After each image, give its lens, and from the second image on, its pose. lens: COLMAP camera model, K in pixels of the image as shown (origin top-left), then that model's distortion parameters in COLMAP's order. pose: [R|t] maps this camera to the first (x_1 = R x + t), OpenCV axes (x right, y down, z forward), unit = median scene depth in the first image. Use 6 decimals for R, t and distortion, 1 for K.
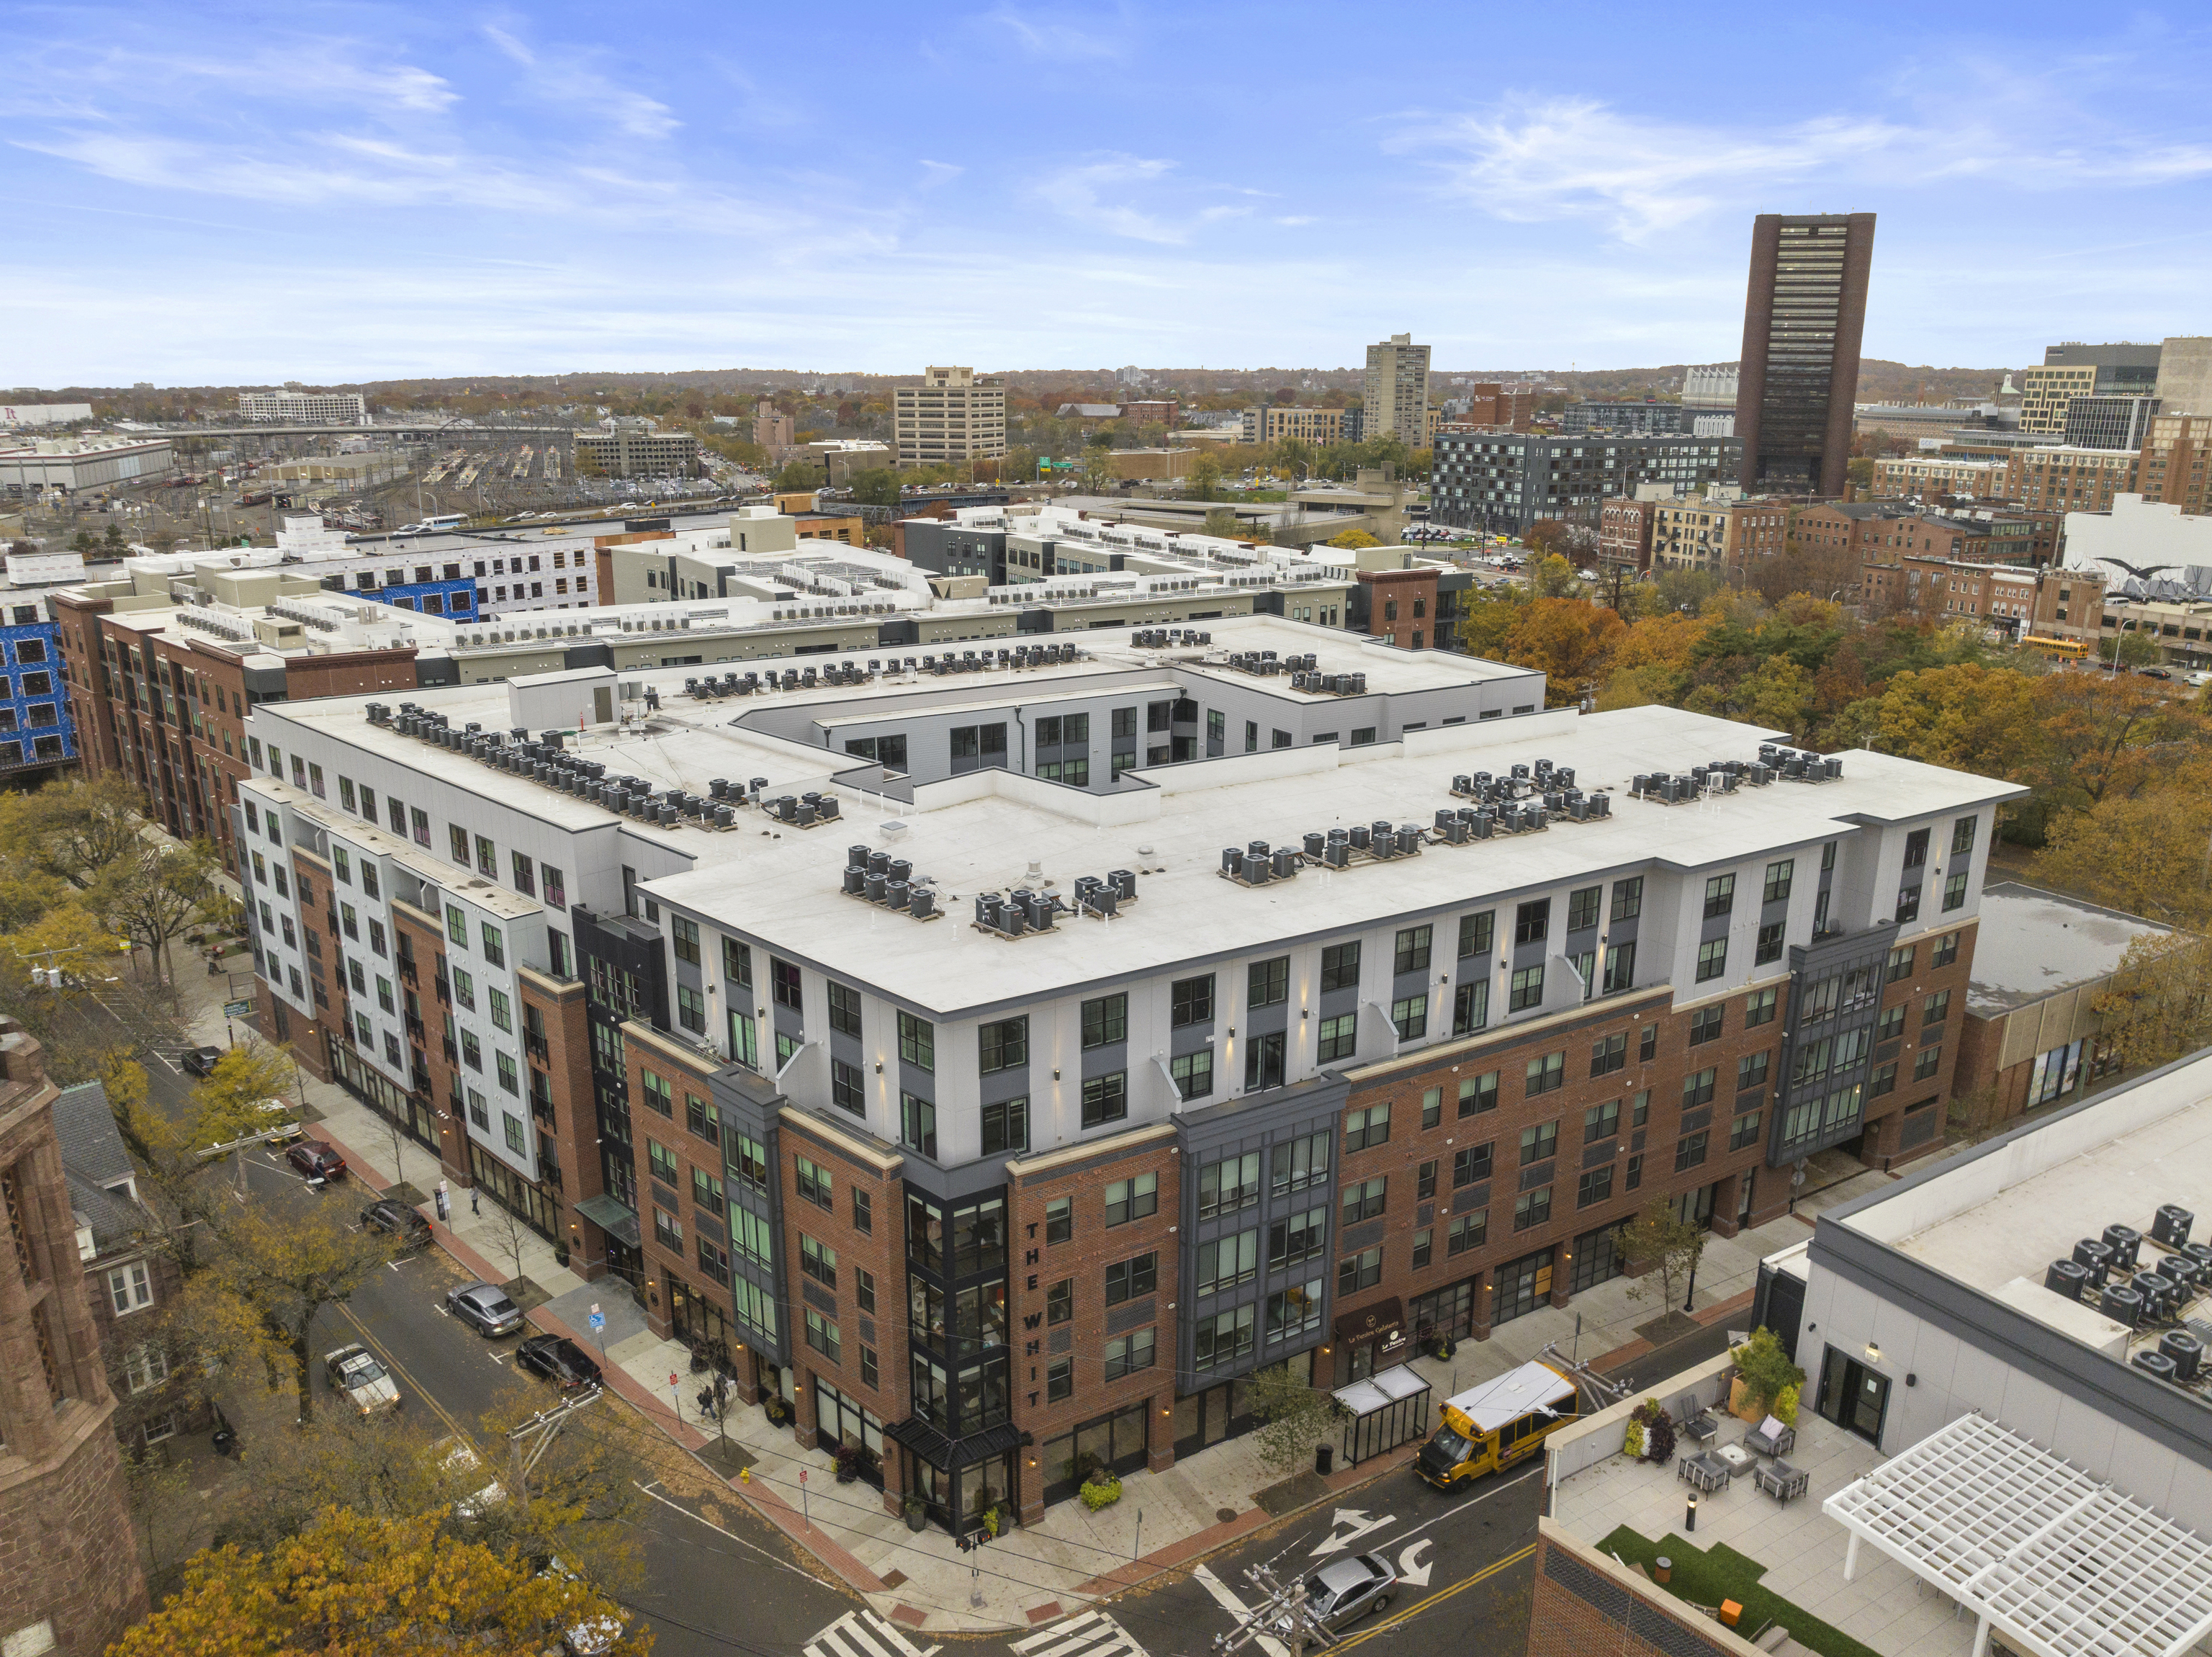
lens RADIAL K [[1572.5, 0, 1097.9], [0, 1572.5, 844.9], [0, 0, 1]] dist [-0.032665, -0.010347]
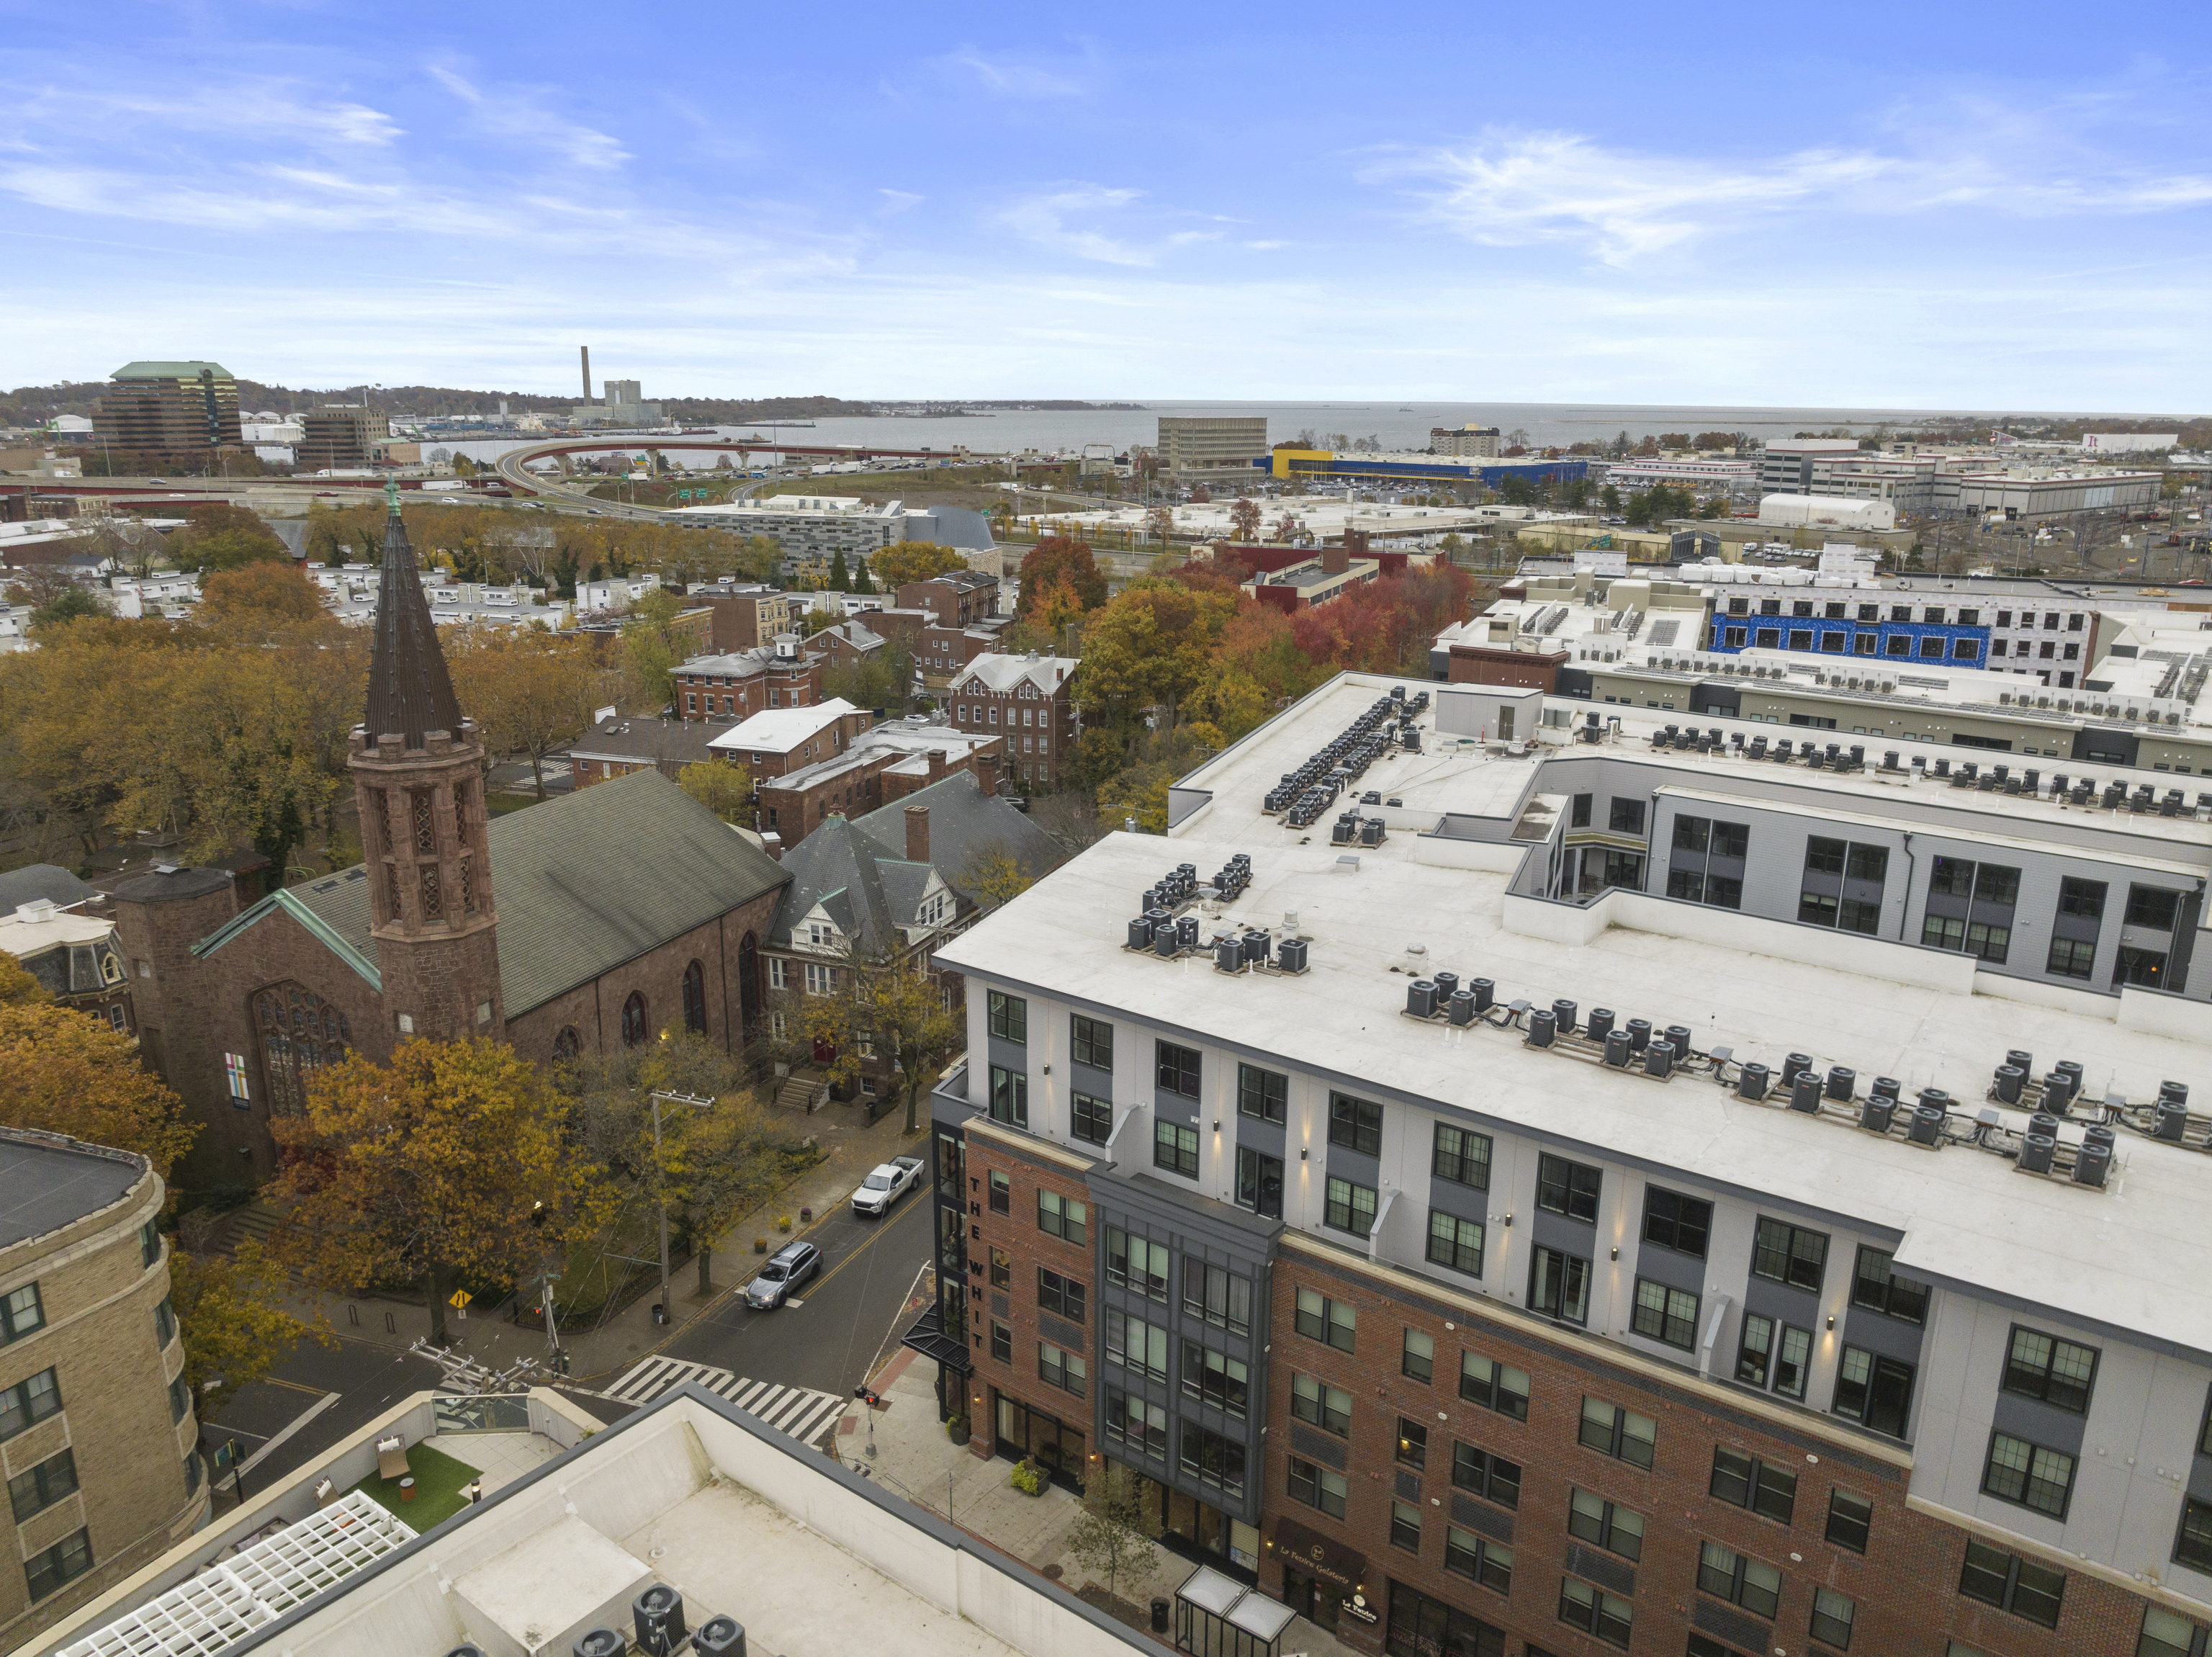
lens RADIAL K [[1568.9, 0, 1110.1], [0, 1568.9, 884.0], [0, 0, 1]] dist [-0.036381, -0.002192]
pose [[0.370855, 0.272014, -0.887961, 0.697212], [-0.266604, 0.947080, 0.178778, -0.134440], [0.889600, 0.170433, 0.423750, 0.446494]]
